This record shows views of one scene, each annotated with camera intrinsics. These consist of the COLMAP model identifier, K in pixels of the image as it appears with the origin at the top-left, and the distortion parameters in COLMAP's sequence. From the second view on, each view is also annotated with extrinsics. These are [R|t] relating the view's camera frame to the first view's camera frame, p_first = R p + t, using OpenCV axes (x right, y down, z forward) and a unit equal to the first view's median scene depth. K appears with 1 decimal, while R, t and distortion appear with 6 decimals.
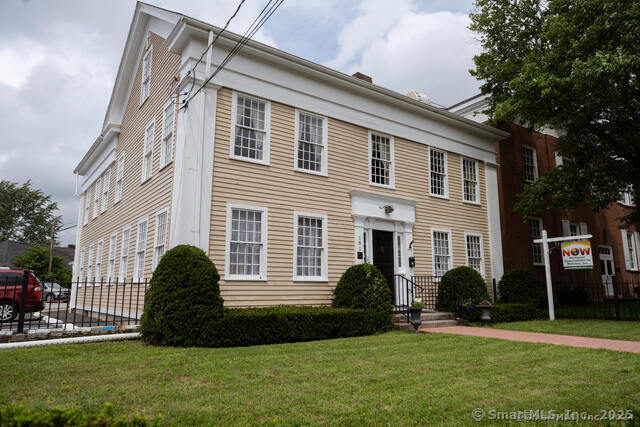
lens RADIAL K [[446.8, 0, 320.0], [0, 446.8, 213.5], [0, 0, 1]] dist [-0.000507, -0.000623]
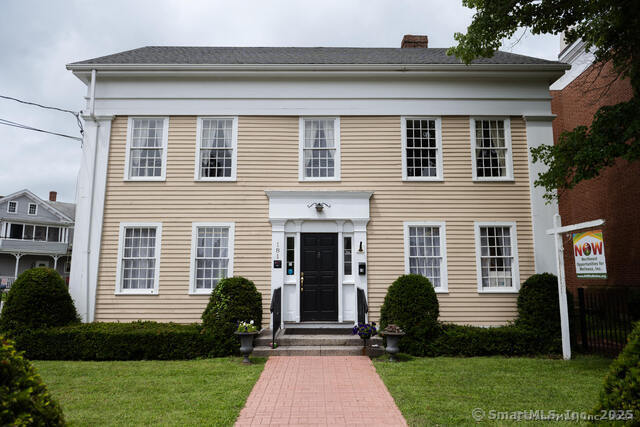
lens RADIAL K [[446.8, 0, 320.0], [0, 446.8, 213.5], [0, 0, 1]] dist [-0.000507, -0.000623]
pose [[0.805907, -0.083981, -0.586055, 0.653414], [0.101028, 0.994877, -0.003637, 0.005282], [0.583358, -0.056277, 0.810263, 0.323484]]
